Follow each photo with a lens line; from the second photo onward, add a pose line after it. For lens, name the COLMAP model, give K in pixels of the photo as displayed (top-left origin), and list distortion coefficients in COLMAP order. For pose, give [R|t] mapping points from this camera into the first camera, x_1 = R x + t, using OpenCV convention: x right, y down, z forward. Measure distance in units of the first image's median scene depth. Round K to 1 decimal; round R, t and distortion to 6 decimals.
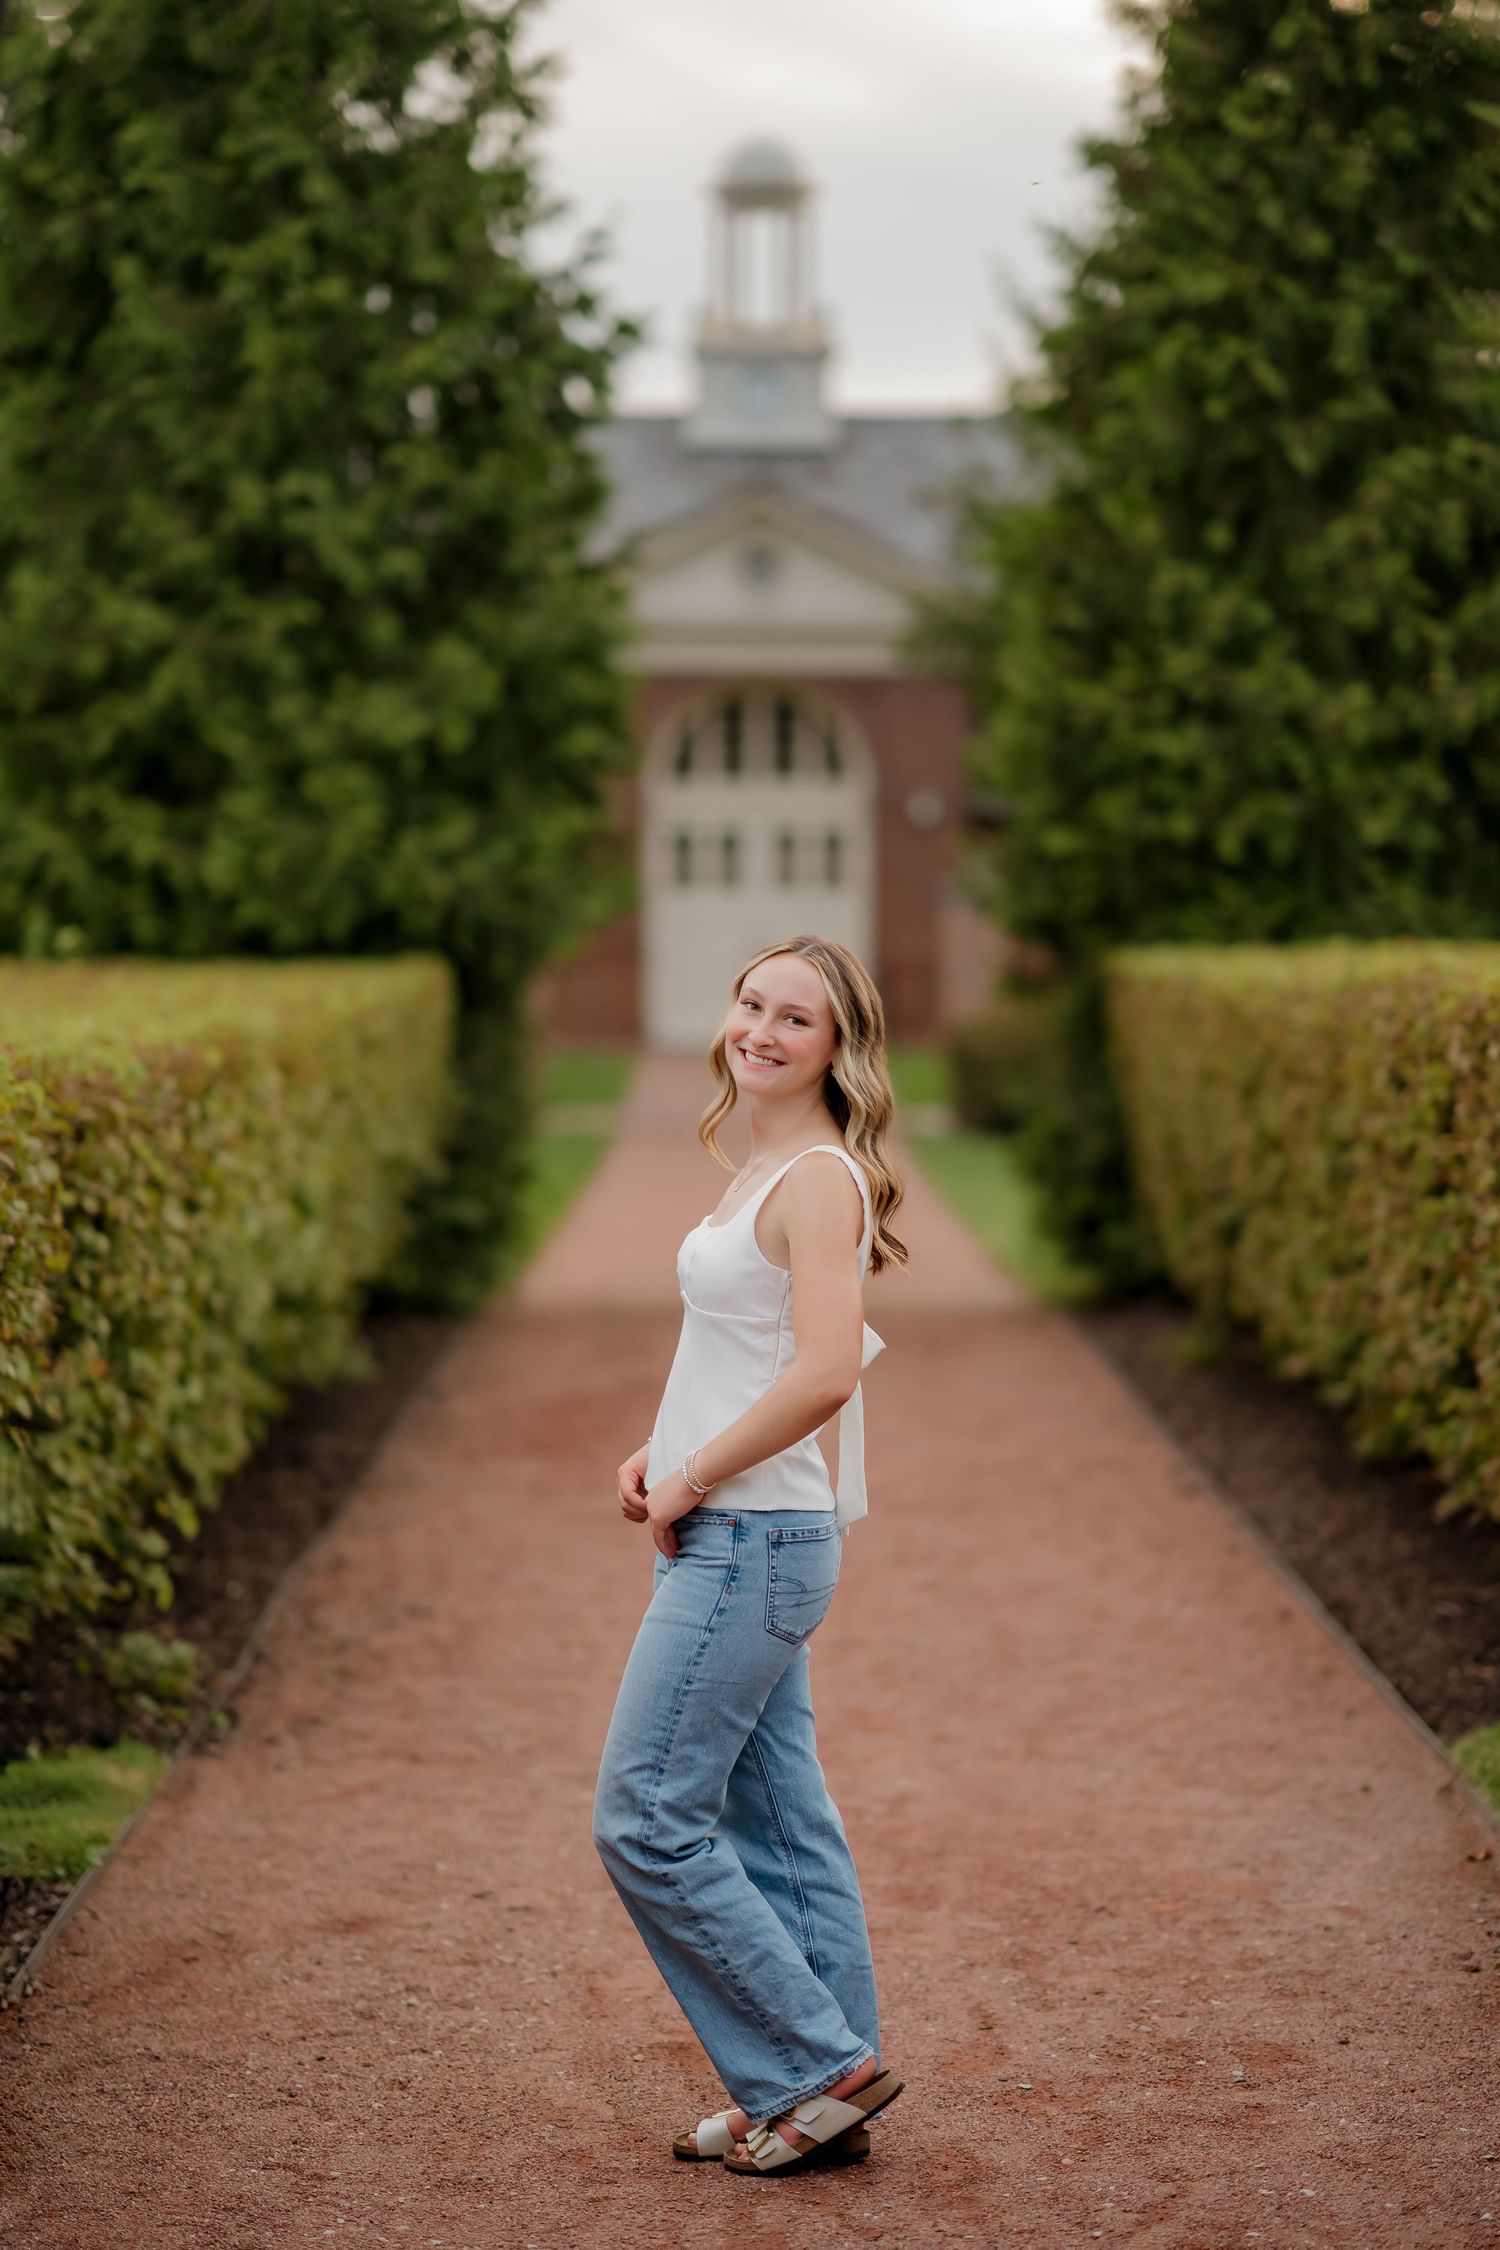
lens RADIAL K [[5339.4, 0, 750.0], [0, 5339.4, 1125.0], [0, 0, 1]] dist [-0.042798, -0.048788]
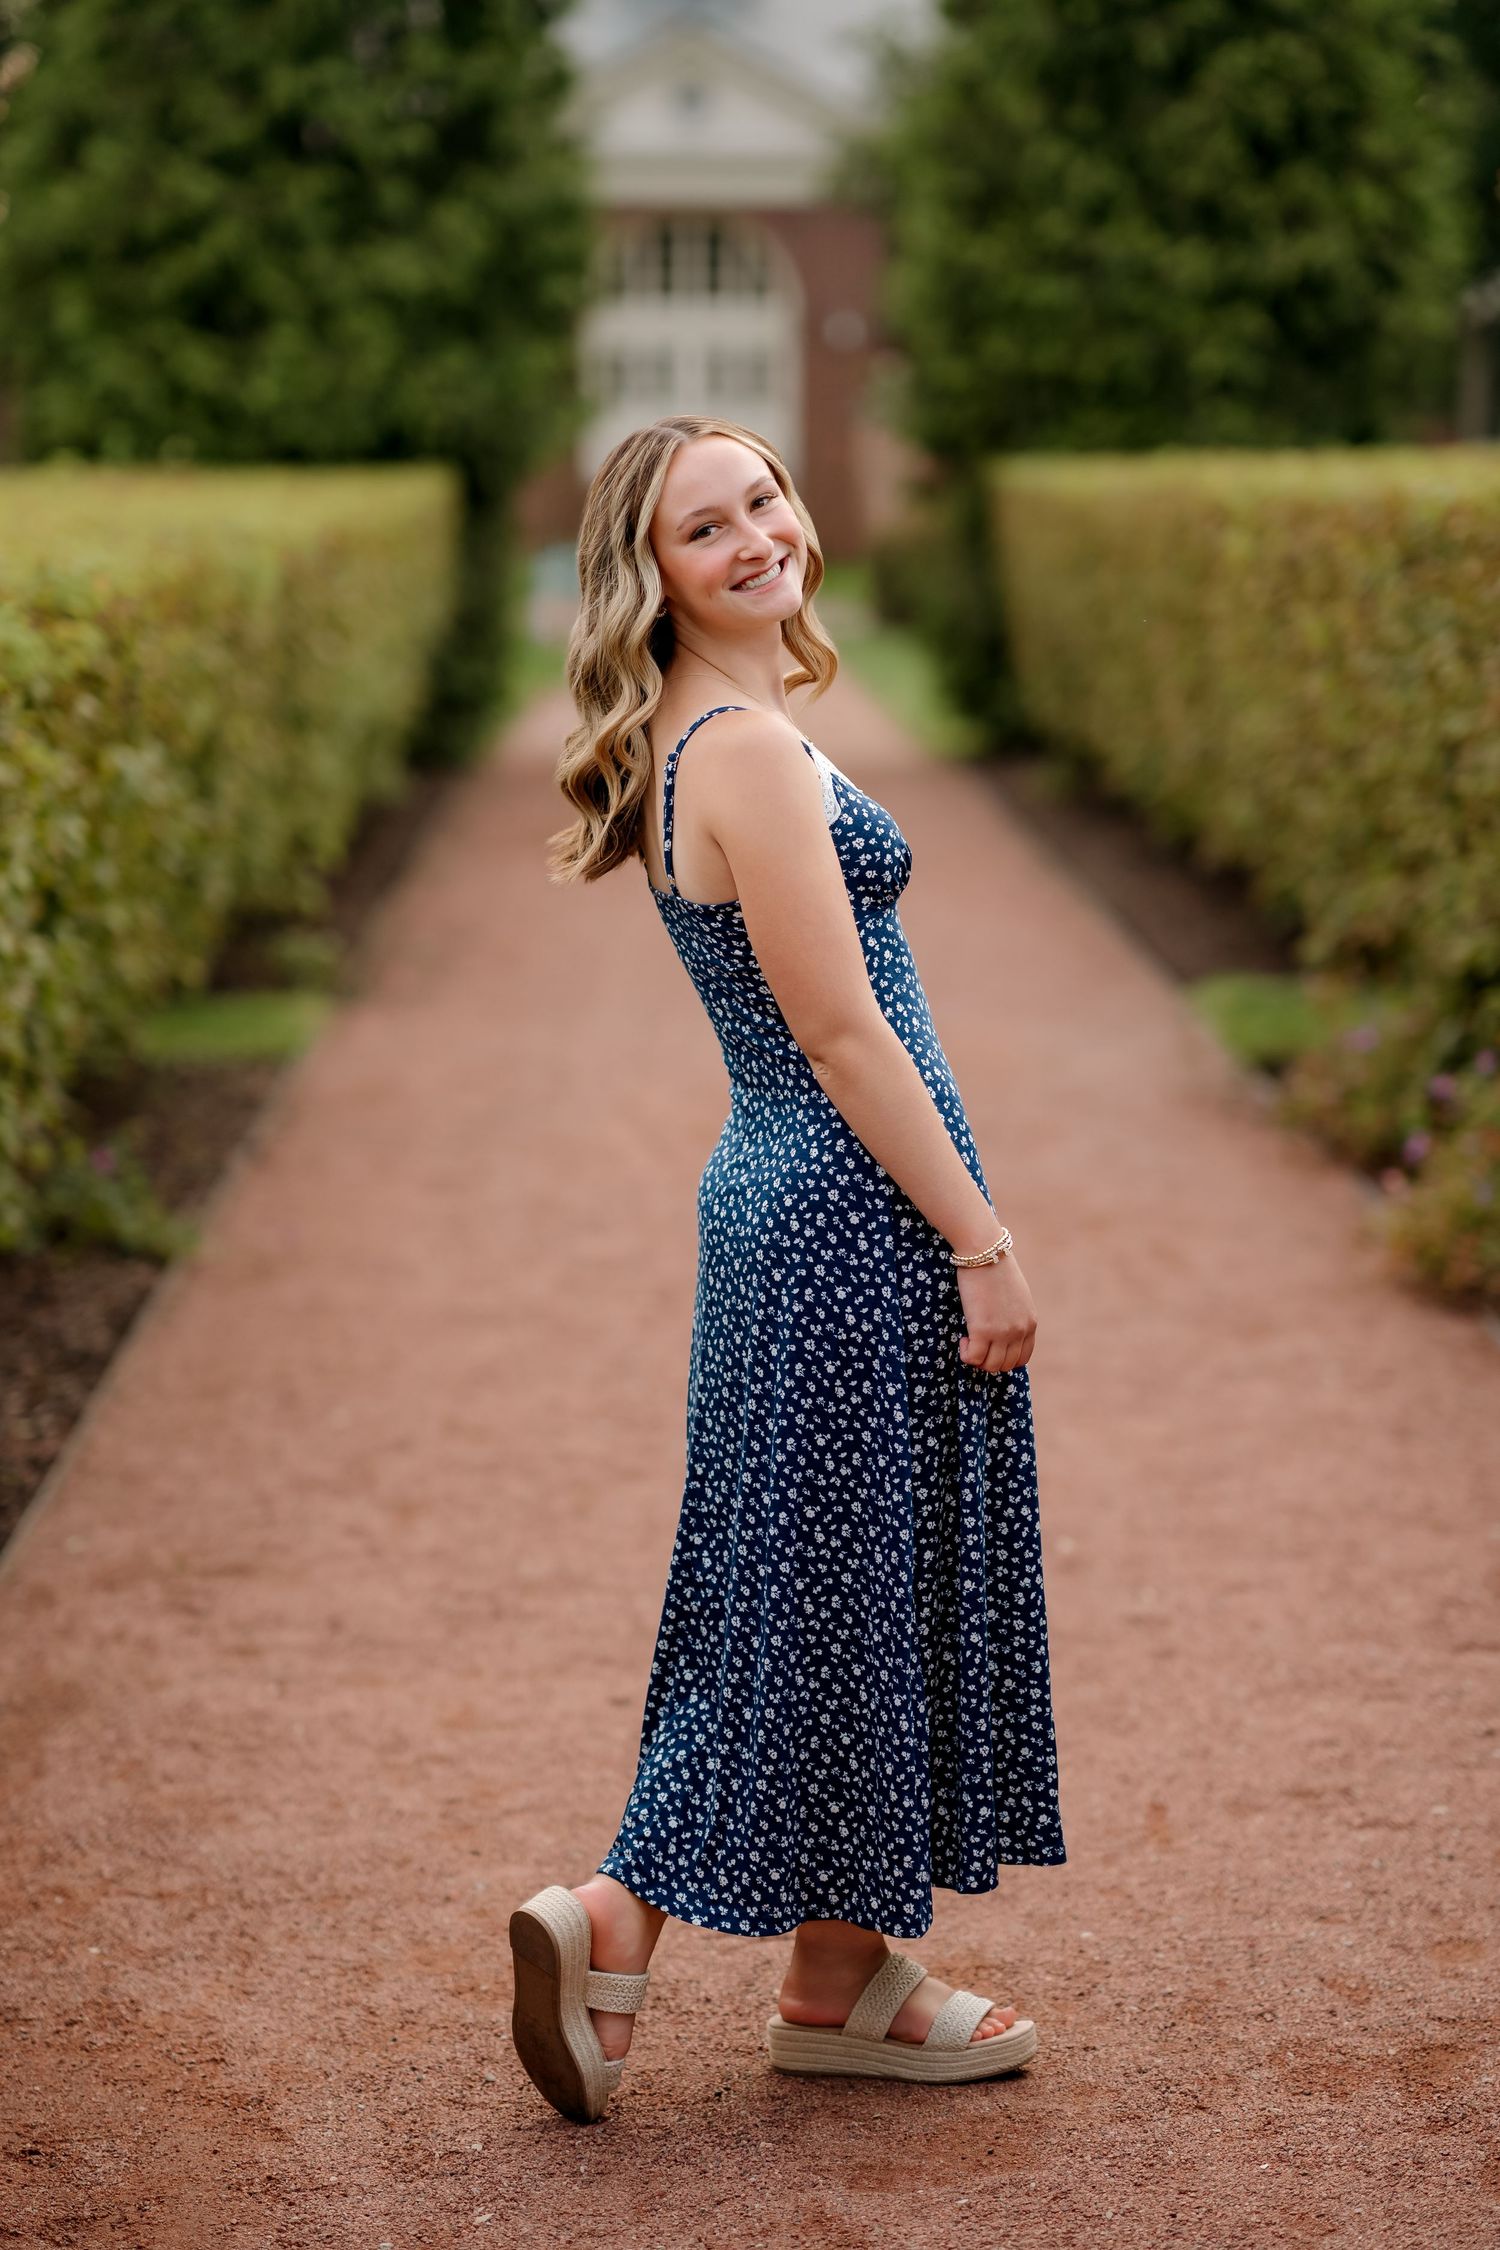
lens RADIAL K [[5886.5, 0, 750.0], [0, 5886.5, 1125.0], [0, 0, 1]] dist [0.047050, 0.566990]
pose [[0.999872, -0.000597, 0.015982, -0.009697], [-0.000667, 0.996877, 0.078964, 0.012206], [-0.015980, -0.078964, 0.996749, -0.356807]]
